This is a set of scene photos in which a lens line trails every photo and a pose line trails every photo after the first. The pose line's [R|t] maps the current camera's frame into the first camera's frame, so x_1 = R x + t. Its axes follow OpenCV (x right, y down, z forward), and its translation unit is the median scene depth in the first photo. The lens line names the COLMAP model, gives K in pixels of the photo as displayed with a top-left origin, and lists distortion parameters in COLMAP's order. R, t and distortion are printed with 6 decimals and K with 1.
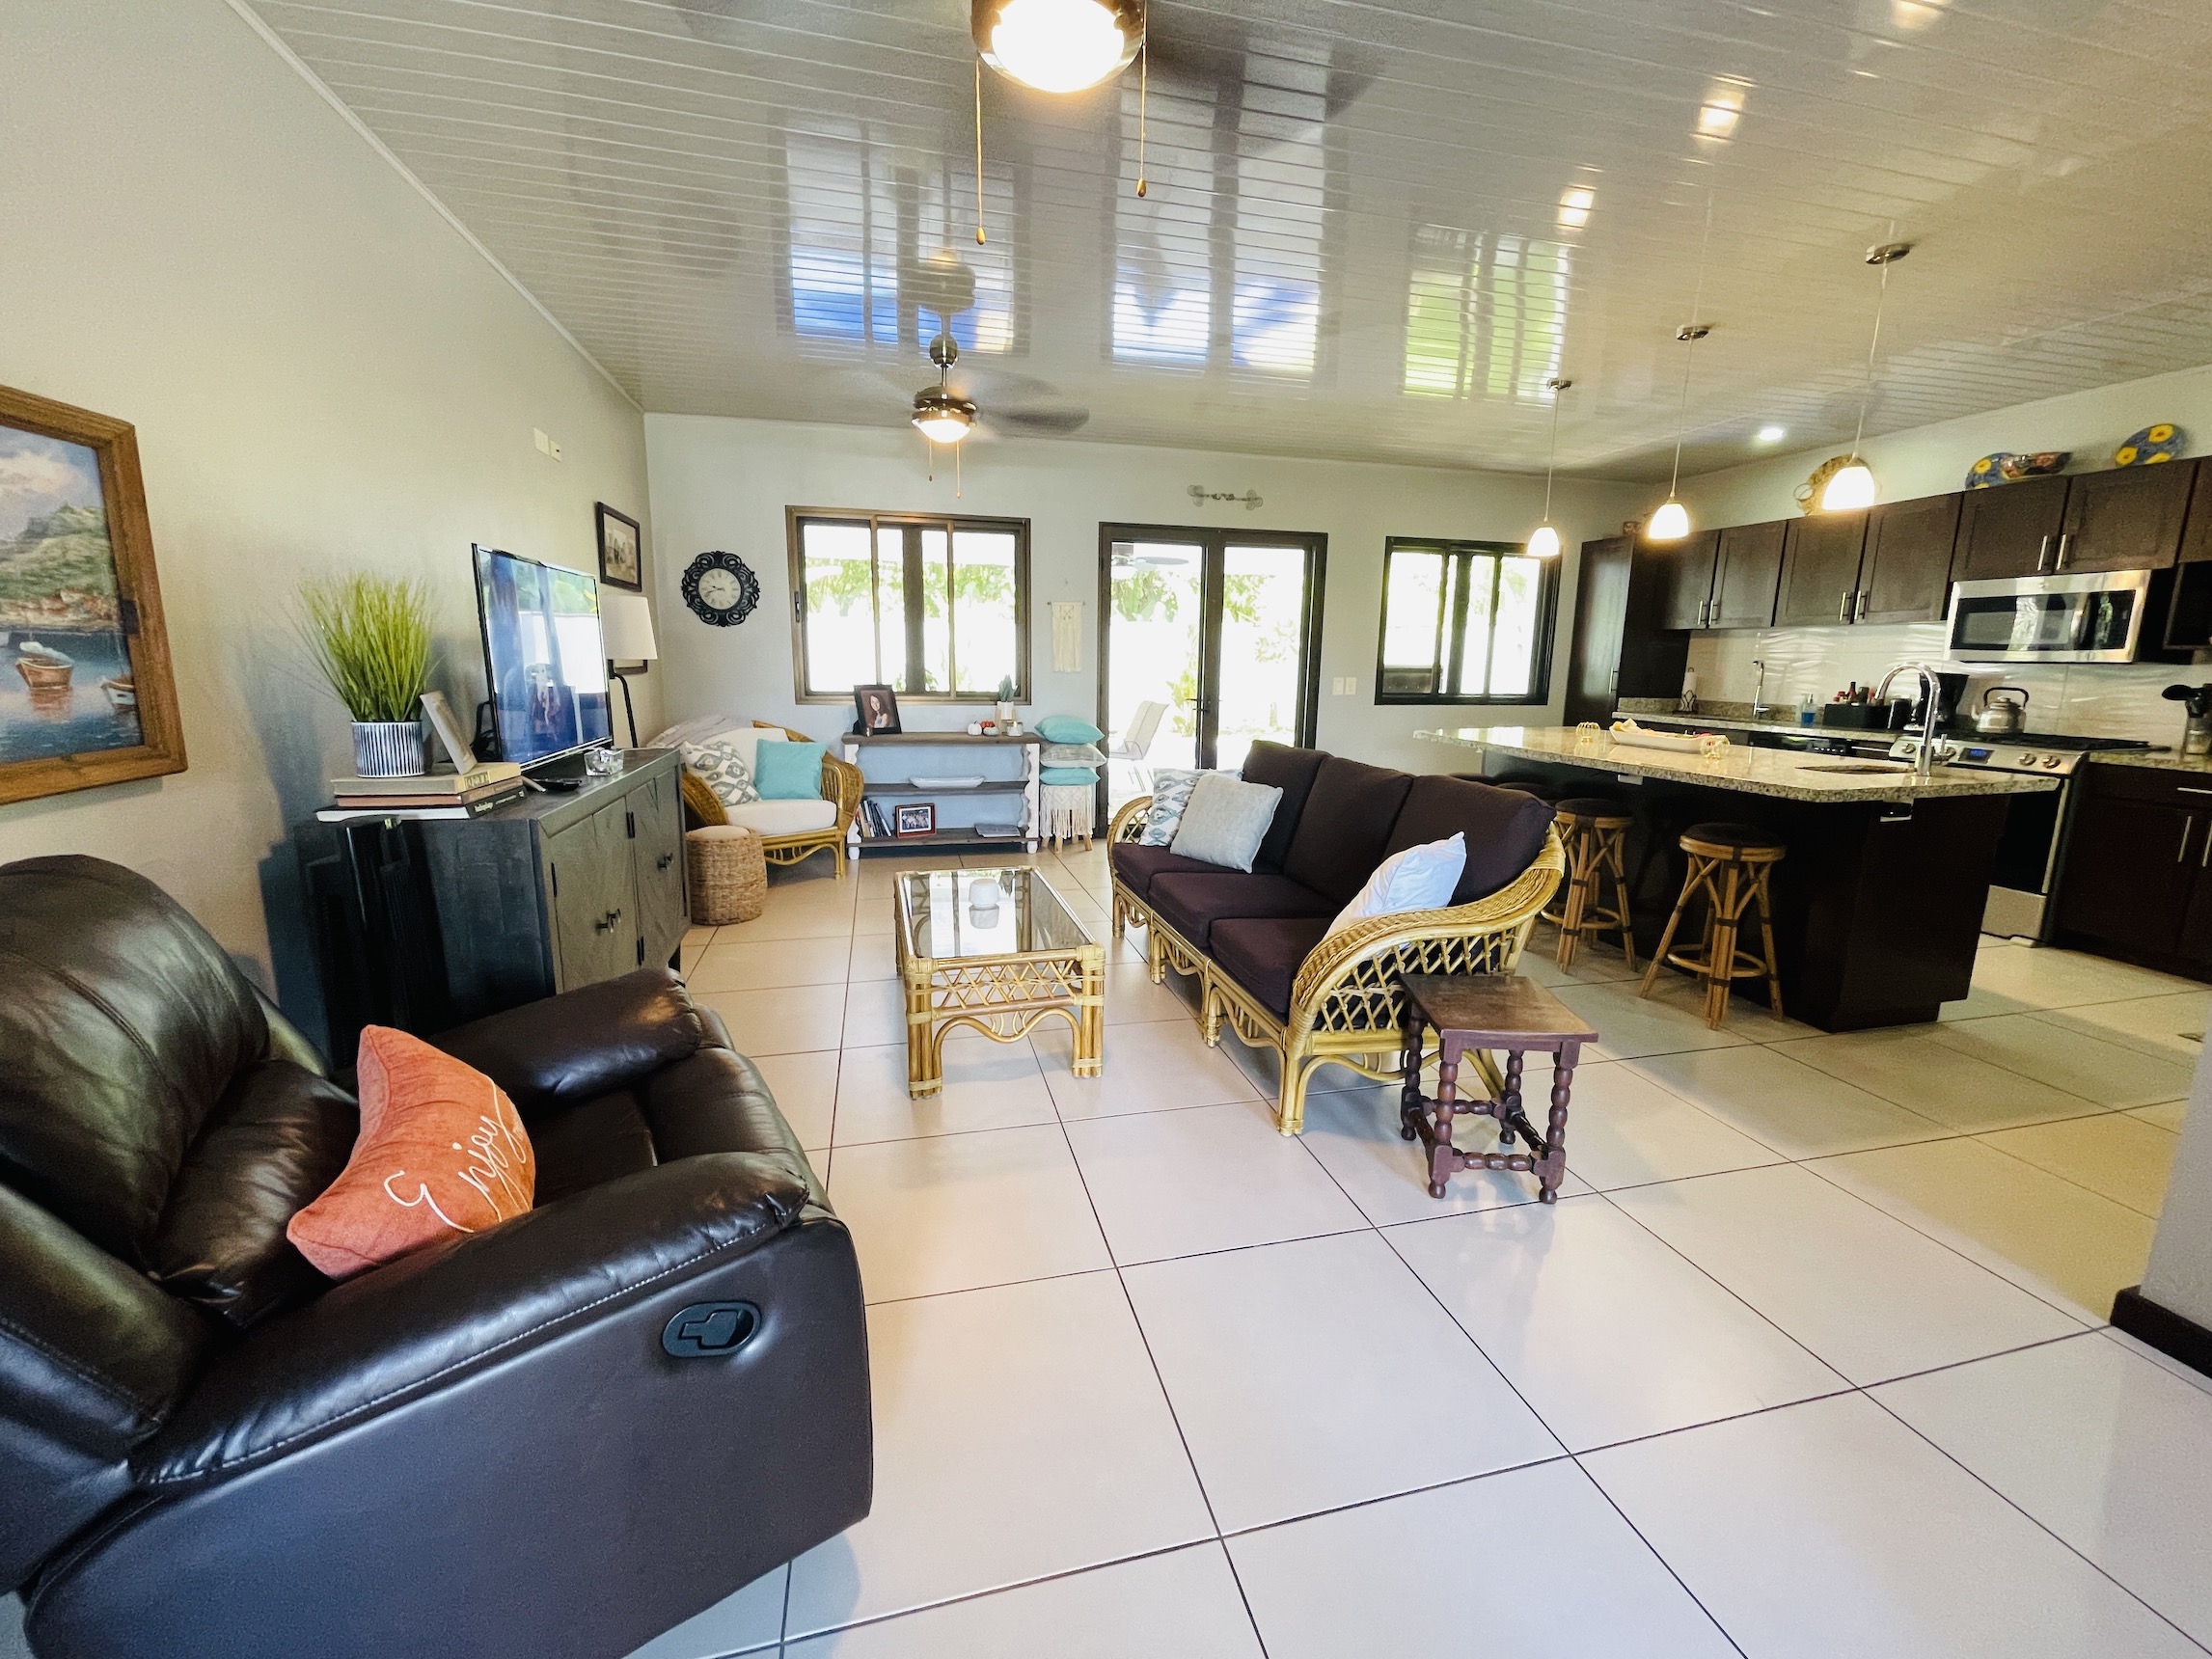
lens RADIAL K [[893.4, 0, 1105.6], [0, 893.4, 823.4], [0, 0, 1]] dist [-0.000316, 0.000160]
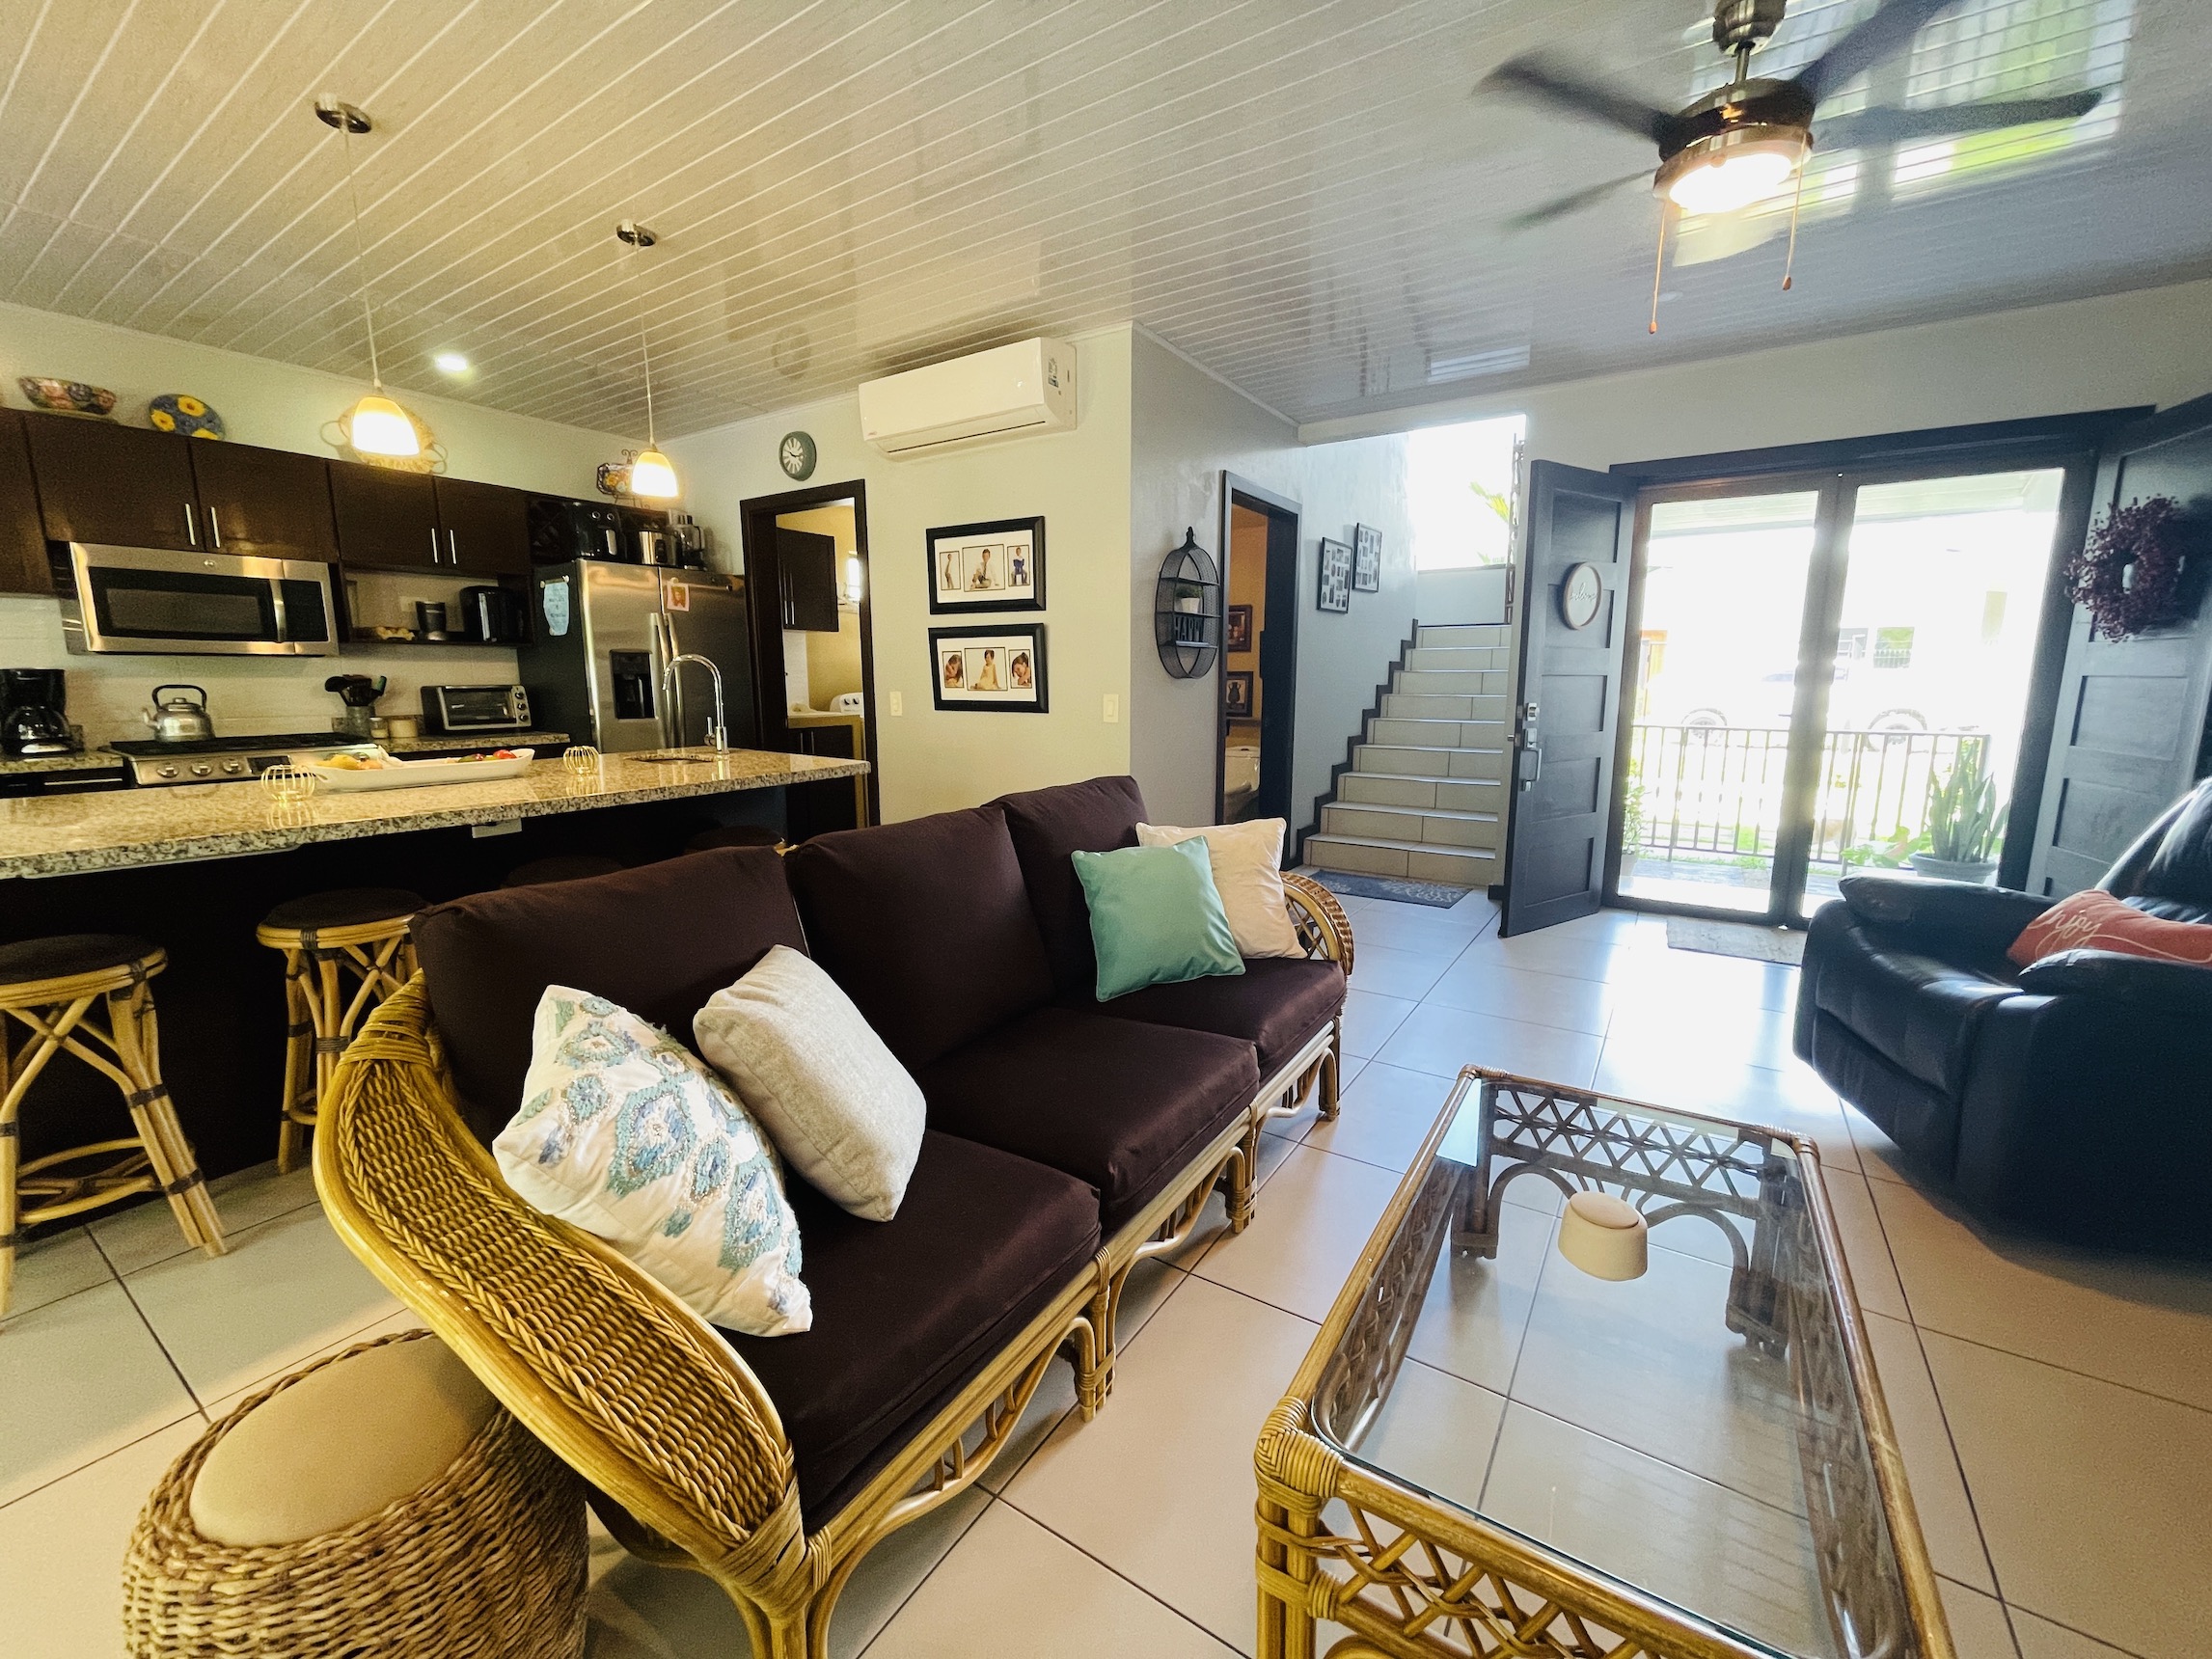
lens RADIAL K [[893.4, 0, 1113.3], [0, 893.4, 824.7], [0, 0, 1]] dist [-0.000316, 0.000160]
pose [[-0.677303, -0.134666, 0.723274, -0.155596], [0.128743, 0.946240, 0.296740, -0.144645], [-0.724352, 0.294099, -0.623554, 0.819733]]
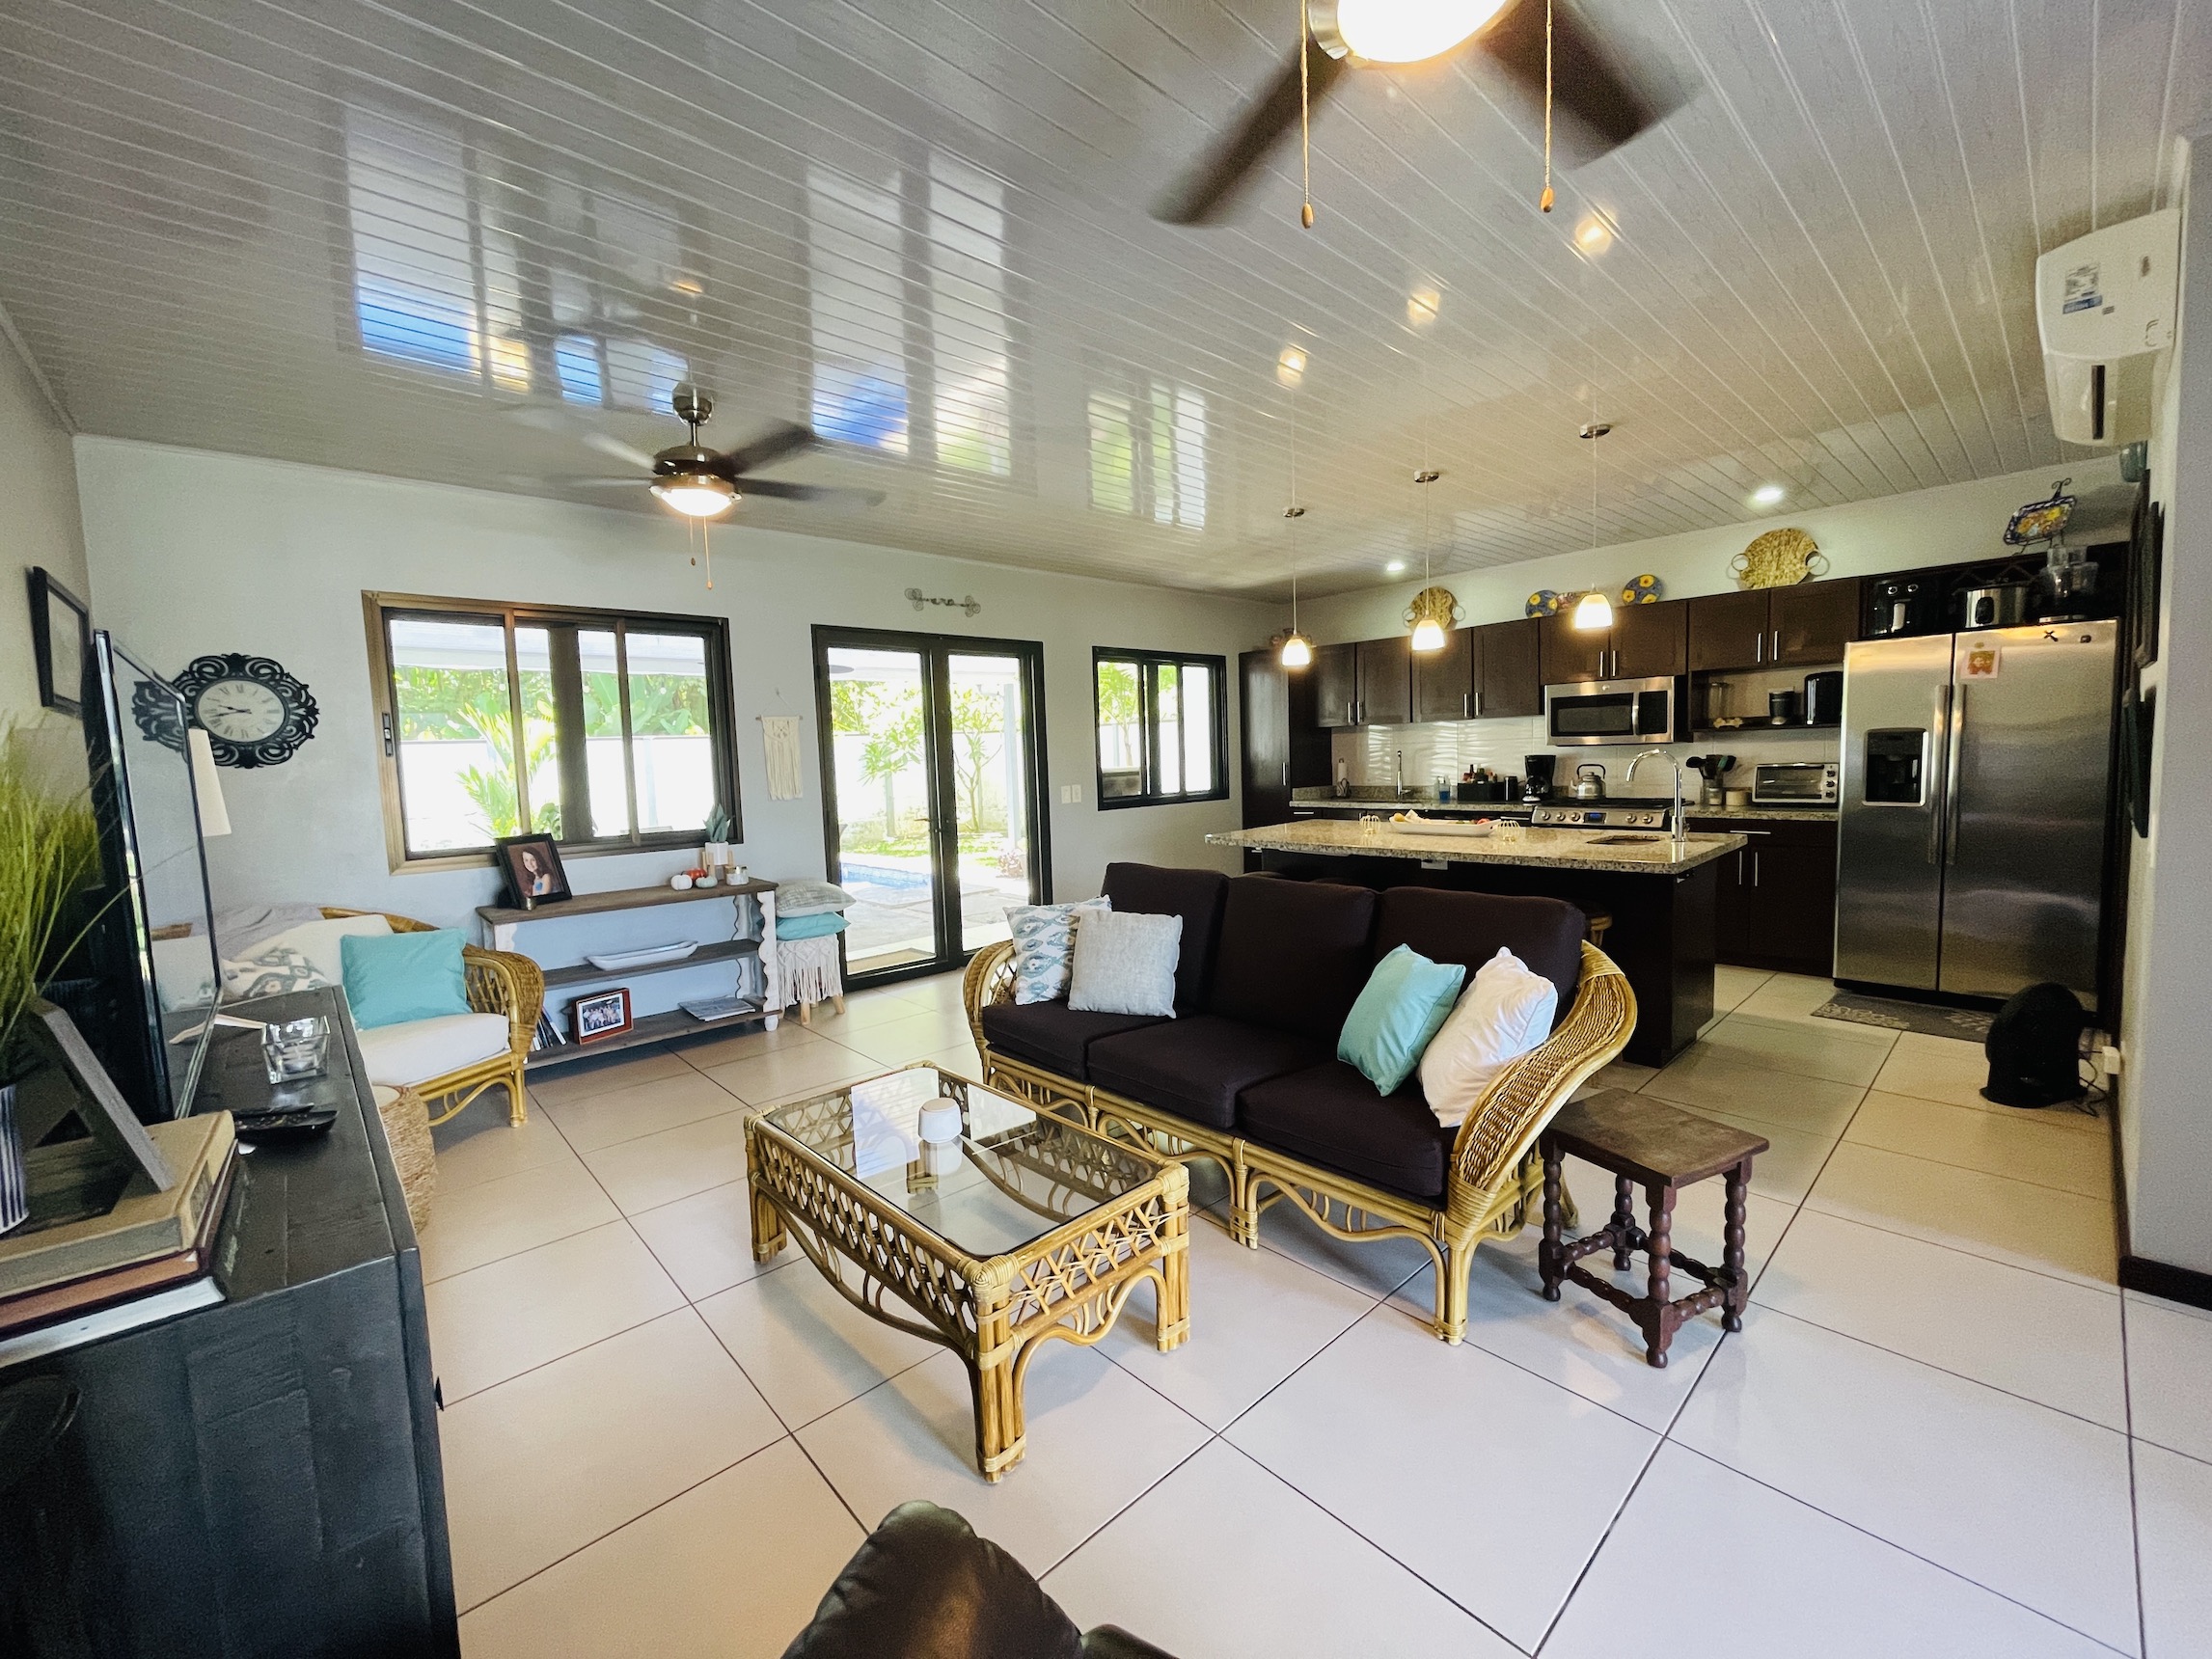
lens RADIAL K [[893.4, 0, 1104.9], [0, 893.4, 819.0], [0, 0, 1]] dist [-0.000316, 0.000160]
pose [[0.878733, -0.078352, 0.470839, -0.206242], [0.133391, 0.987444, -0.084628, -0.050598], [-0.458296, 0.137171, 0.878151, 0.168805]]
